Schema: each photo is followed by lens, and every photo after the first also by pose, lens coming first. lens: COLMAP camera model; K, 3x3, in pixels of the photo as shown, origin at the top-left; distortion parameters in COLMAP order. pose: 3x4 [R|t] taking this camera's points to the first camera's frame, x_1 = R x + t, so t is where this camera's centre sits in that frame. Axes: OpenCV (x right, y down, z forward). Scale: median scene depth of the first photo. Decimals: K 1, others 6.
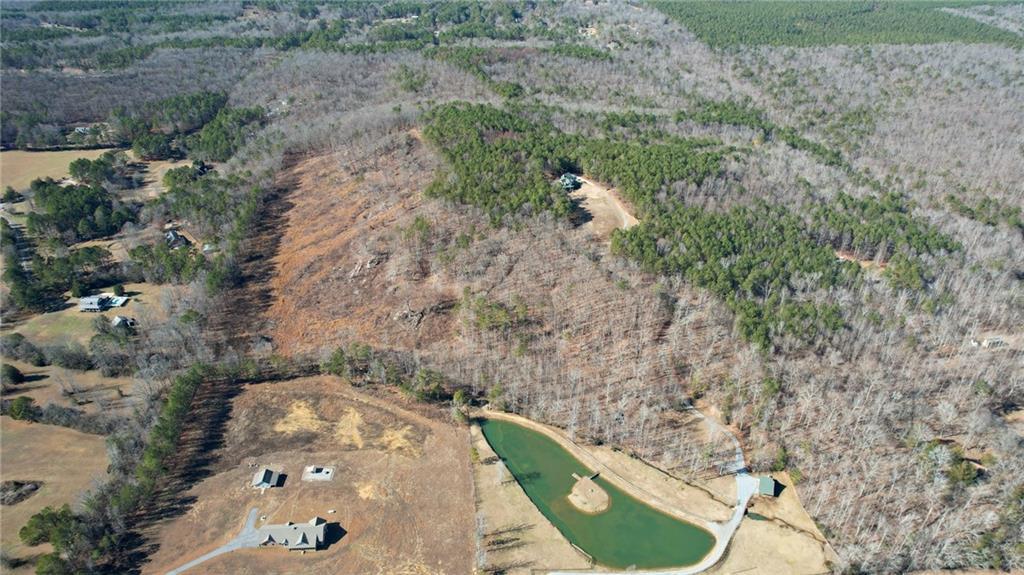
lens RADIAL K [[652.3, 0, 516.2], [0, 652.3, 289.7], [0, 0, 1]] dist [-0.081088, 0.072887]
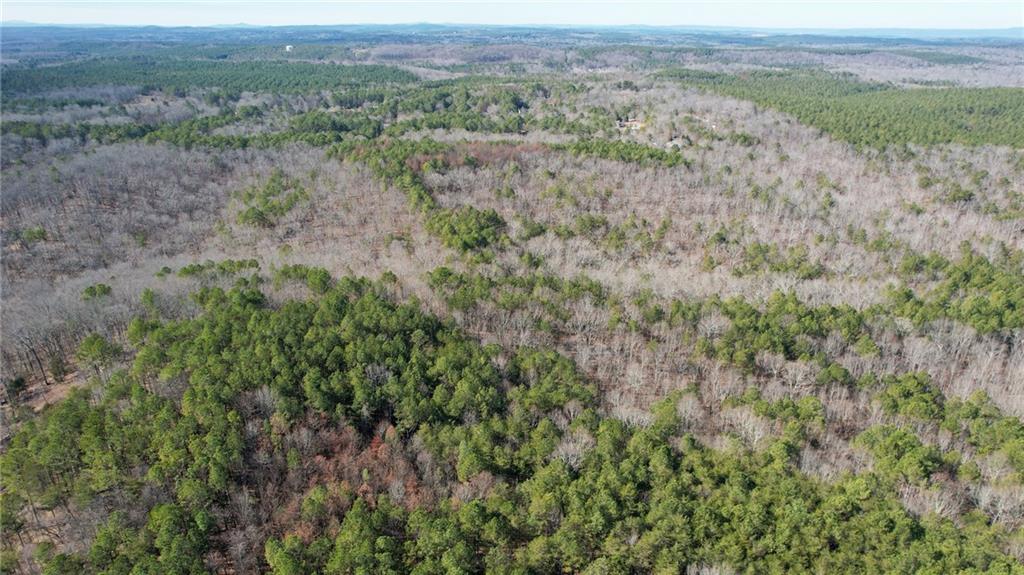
lens RADIAL K [[652.3, 0, 516.2], [0, 652.3, 289.7], [0, 0, 1]] dist [-0.081088, 0.072887]
pose [[0.999408, 0.018673, -0.028910, 0.028936], [-0.023168, 0.986200, -0.163929, -0.179963], [0.025450, 0.164502, 0.986048, 0.529869]]
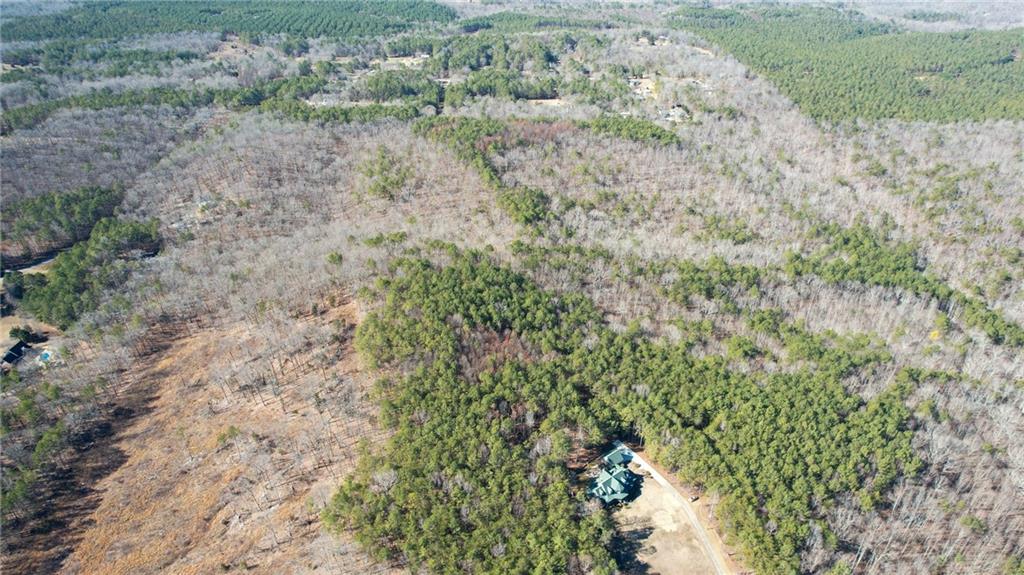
lens RADIAL K [[652.3, 0, 516.2], [0, 652.3, 289.7], [0, 0, 1]] dist [-0.081088, 0.072887]
pose [[0.997917, 0.038573, -0.051712, 0.014156], [-0.039259, 0.999153, -0.012301, -0.192069], [0.051194, 0.014305, 0.998586, 0.308051]]
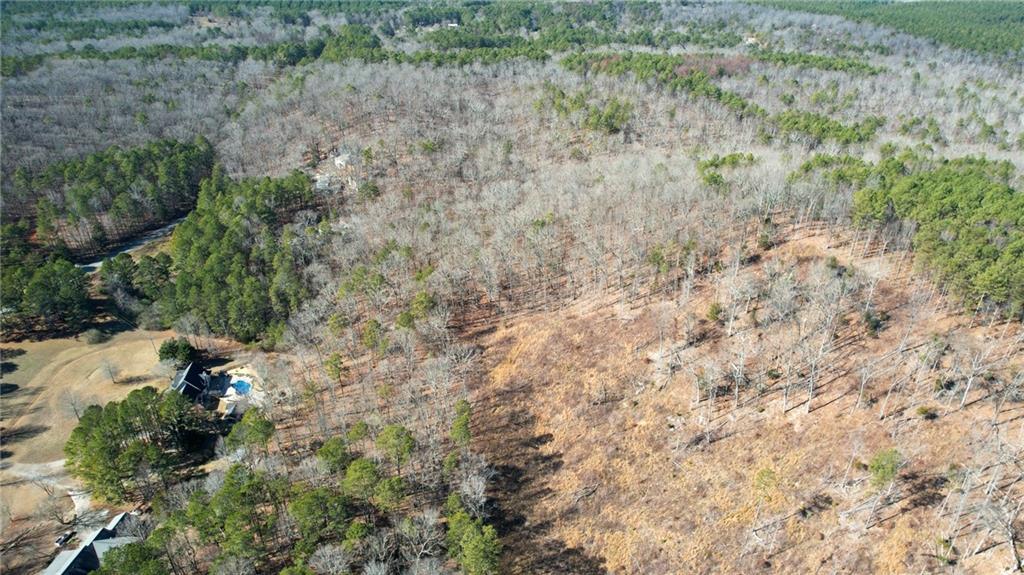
lens RADIAL K [[652.3, 0, 516.2], [0, 652.3, 289.7], [0, 0, 1]] dist [-0.081088, 0.072887]
pose [[0.993281, -0.046707, 0.105887, -0.268375], [0.052312, 0.997338, -0.050791, -0.155559], [-0.103233, 0.055989, 0.993080, 0.489859]]
